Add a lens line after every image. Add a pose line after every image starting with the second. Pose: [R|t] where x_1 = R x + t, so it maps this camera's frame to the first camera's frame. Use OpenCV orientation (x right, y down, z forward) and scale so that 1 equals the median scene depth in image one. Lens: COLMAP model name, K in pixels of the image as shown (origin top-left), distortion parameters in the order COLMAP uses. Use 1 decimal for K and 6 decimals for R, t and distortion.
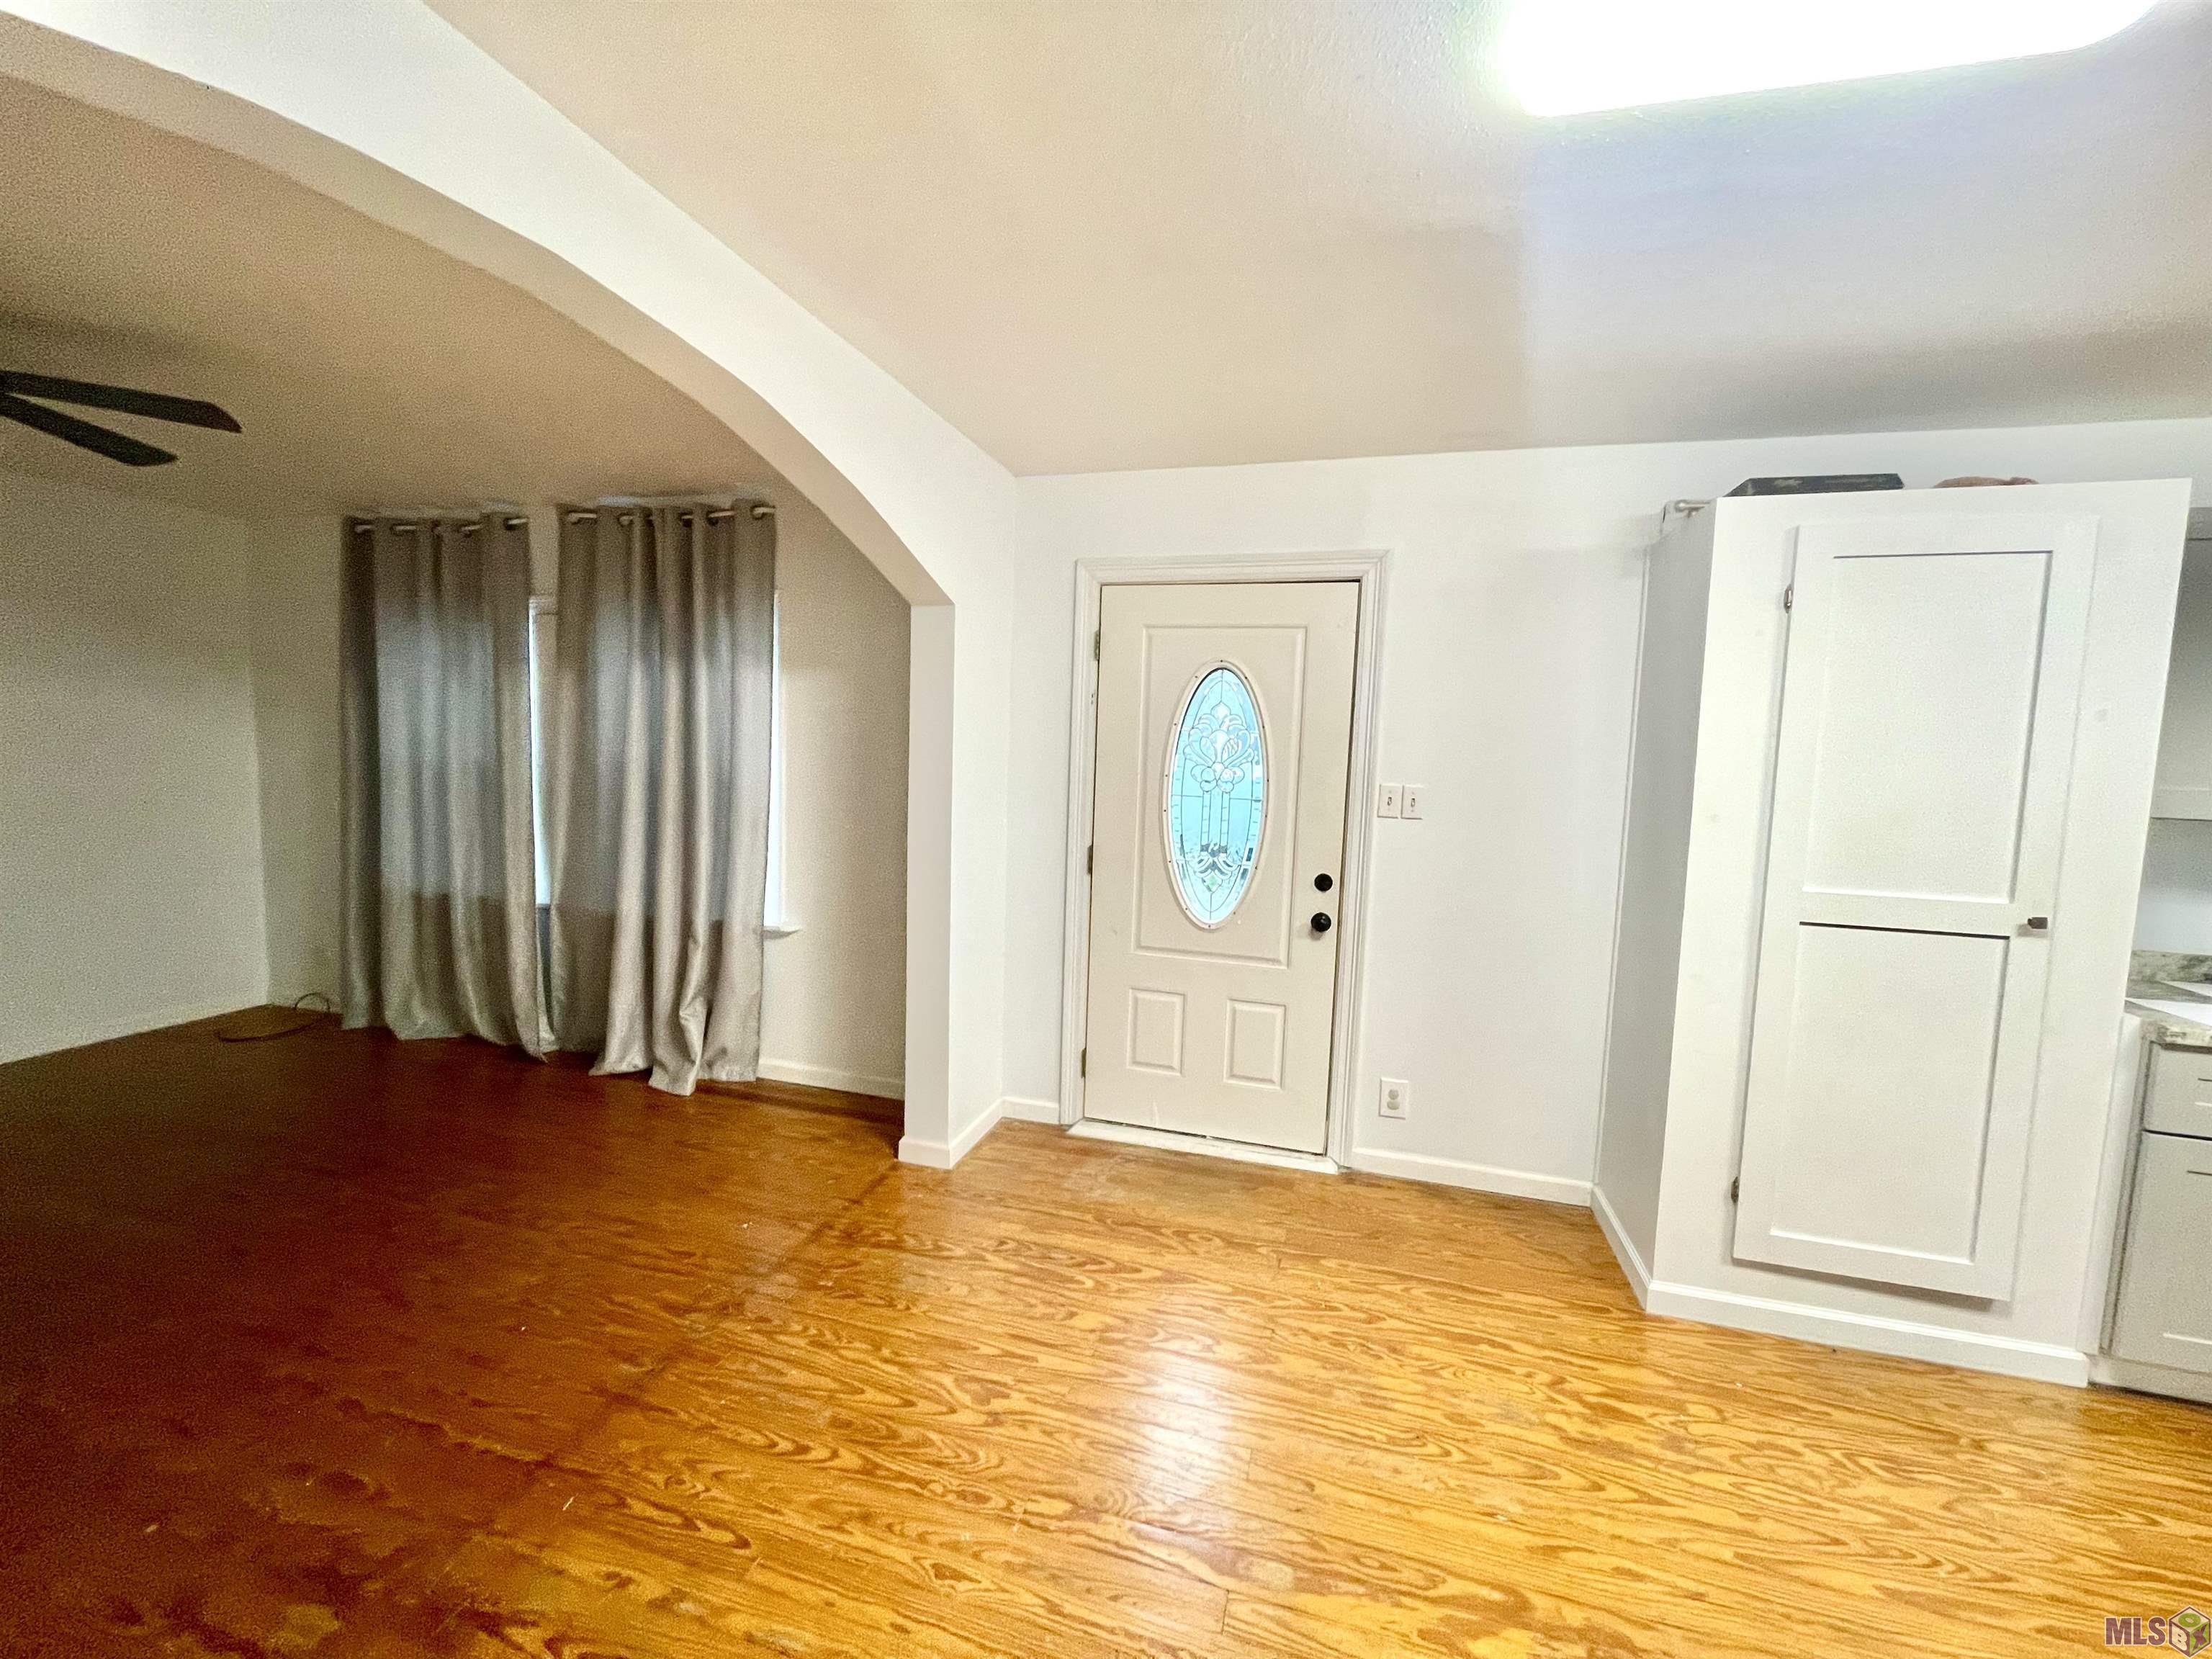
lens RADIAL K [[889.5, 0, 1095.7], [0, 889.5, 825.1], [0, 0, 1]] dist [-0.002628, -0.000627]
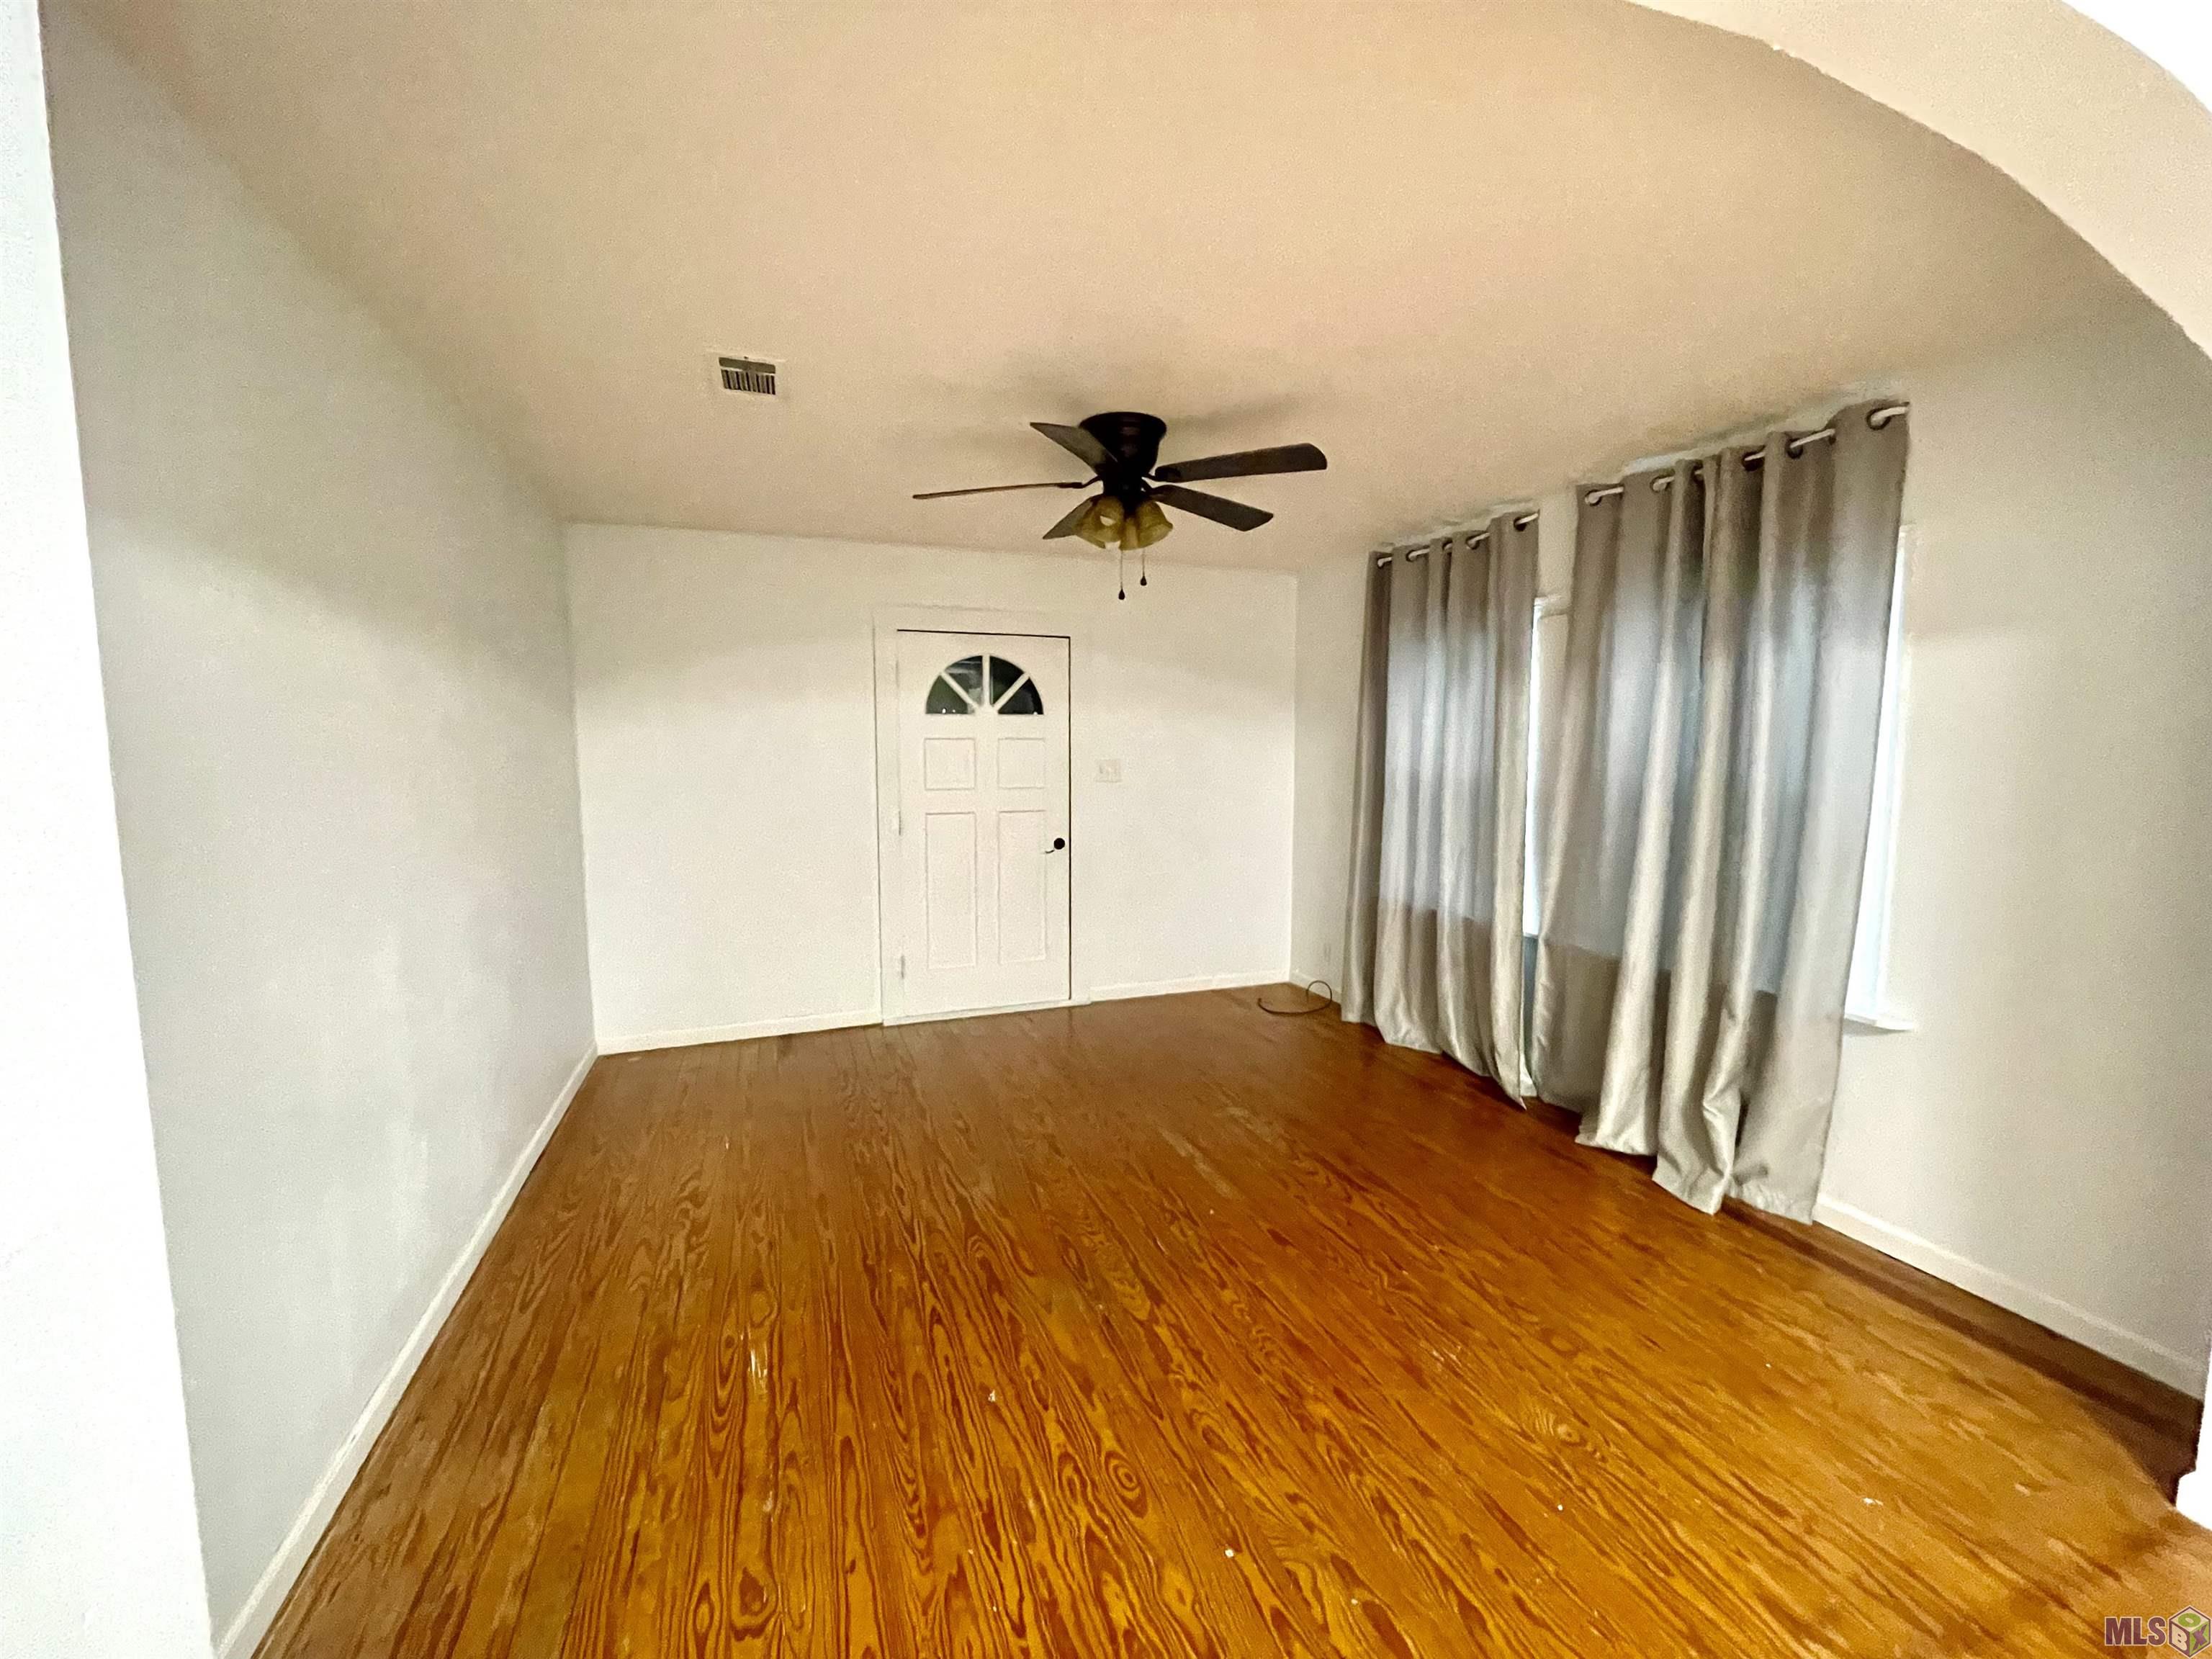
lens RADIAL K [[887.4, 0, 1111.7], [0, 887.4, 825.8], [0, 0, 1]] dist [-0.000911, -0.000190]
pose [[0.596089, 0.043315, -0.801749, -0.165253], [-0.053741, 0.998457, 0.013986, -0.012383], [0.801118, 0.034750, 0.597497, 0.116745]]
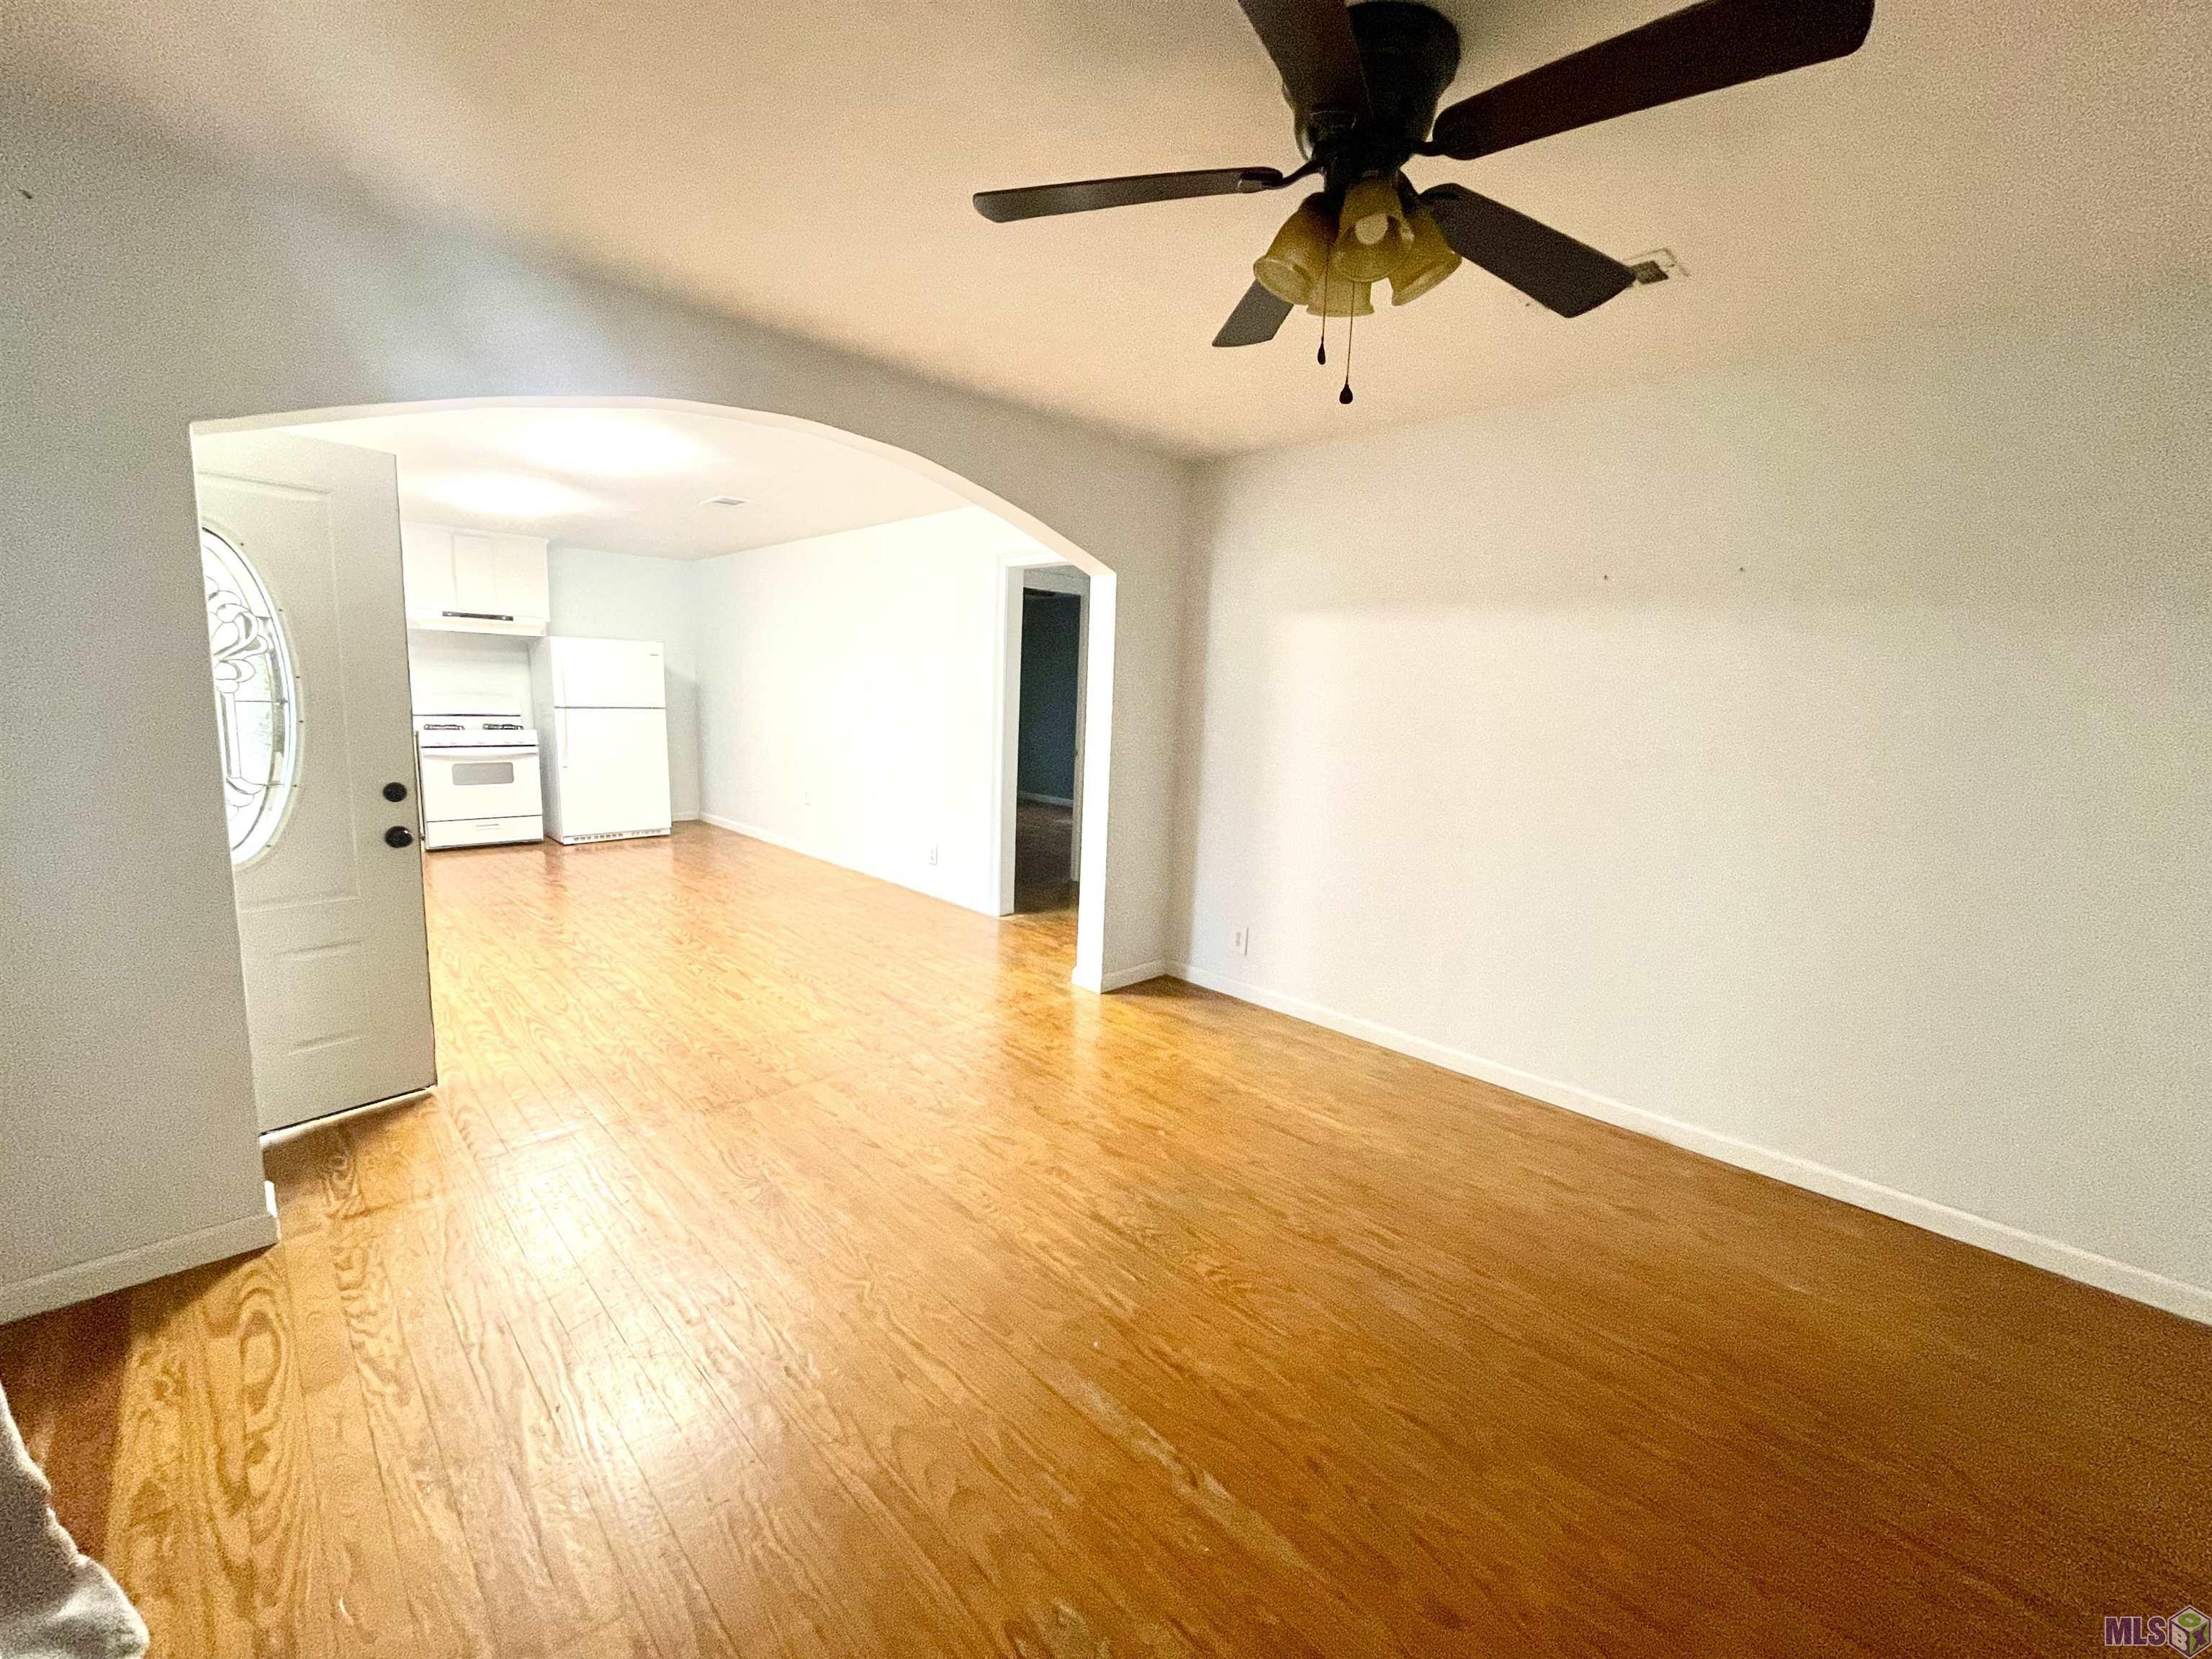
lens RADIAL K [[909.9, 0, 1105.5], [0, 909.9, 826.2], [0, 0, 1]] dist [-0.001338, -0.000282]
pose [[-0.868132, -0.136379, 0.477229, -0.922790], [-0.018173, 0.969598, 0.244027, -0.107272], [-0.496000, 0.203175, -0.844218, 1.032393]]
